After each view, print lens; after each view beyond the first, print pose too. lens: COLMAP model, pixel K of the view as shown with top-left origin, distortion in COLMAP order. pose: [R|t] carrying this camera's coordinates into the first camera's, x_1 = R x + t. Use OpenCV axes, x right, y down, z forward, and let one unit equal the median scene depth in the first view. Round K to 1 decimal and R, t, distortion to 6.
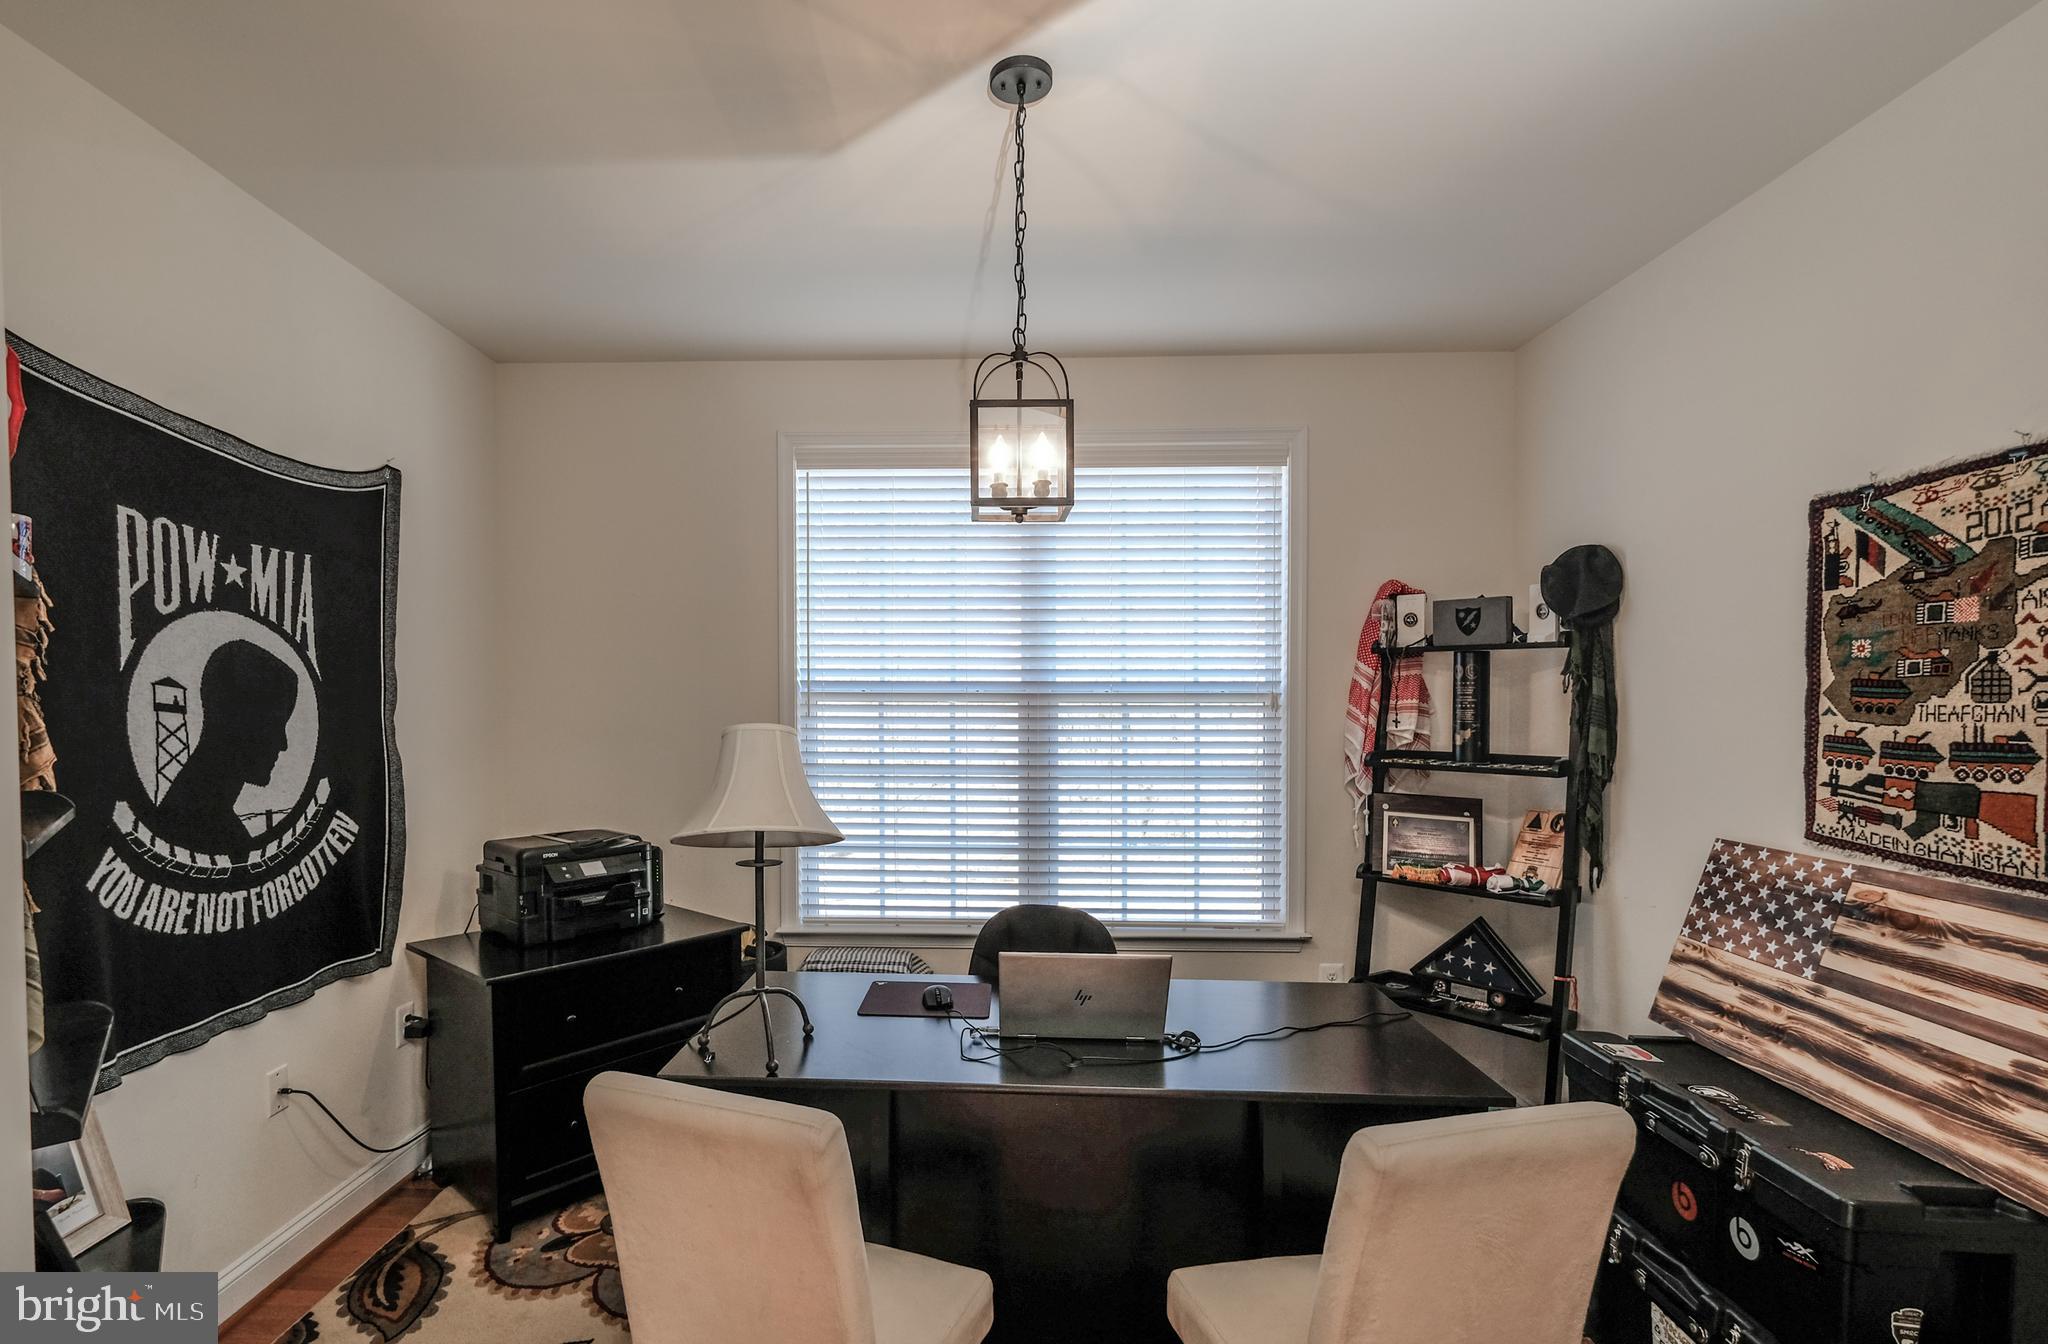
lens RADIAL K [[896.1, 0, 1022.4], [0, 896.1, 722.1], [0, 0, 1]] dist [-0.000026, 0.000328]
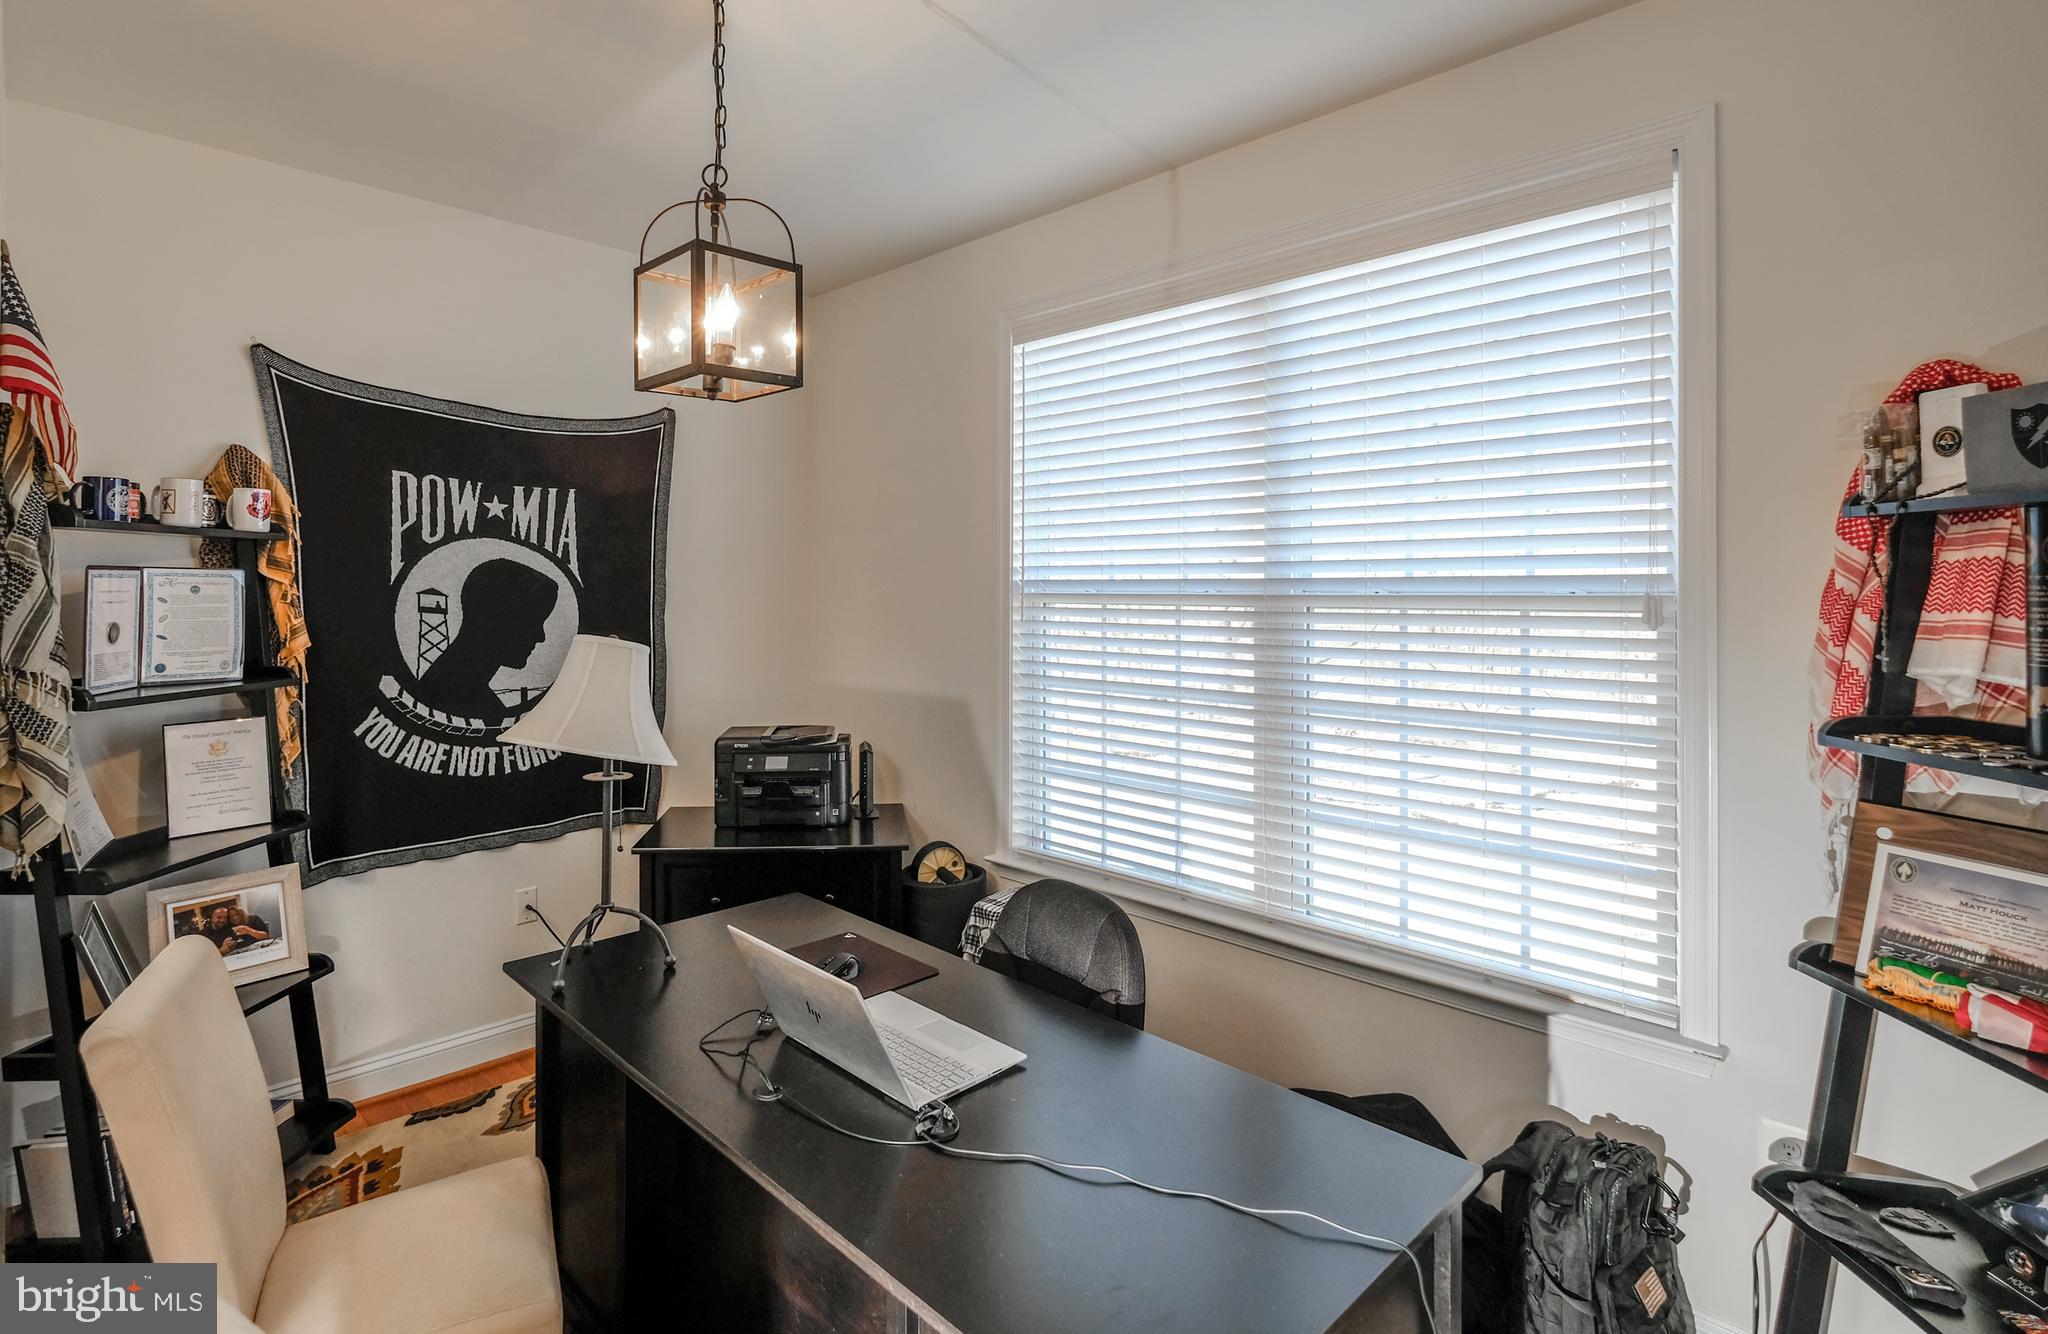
lens RADIAL K [[987.7, 0, 1022.3], [0, 987.7, 581.0], [0, 0, 1]] dist [0.000757, -0.000363]
pose [[0.722883, -0.006348, -0.690941, 0.718989], [-0.015551, 0.999555, -0.025452, -0.033418], [0.690795, 0.029144, 0.722463, 0.481480]]
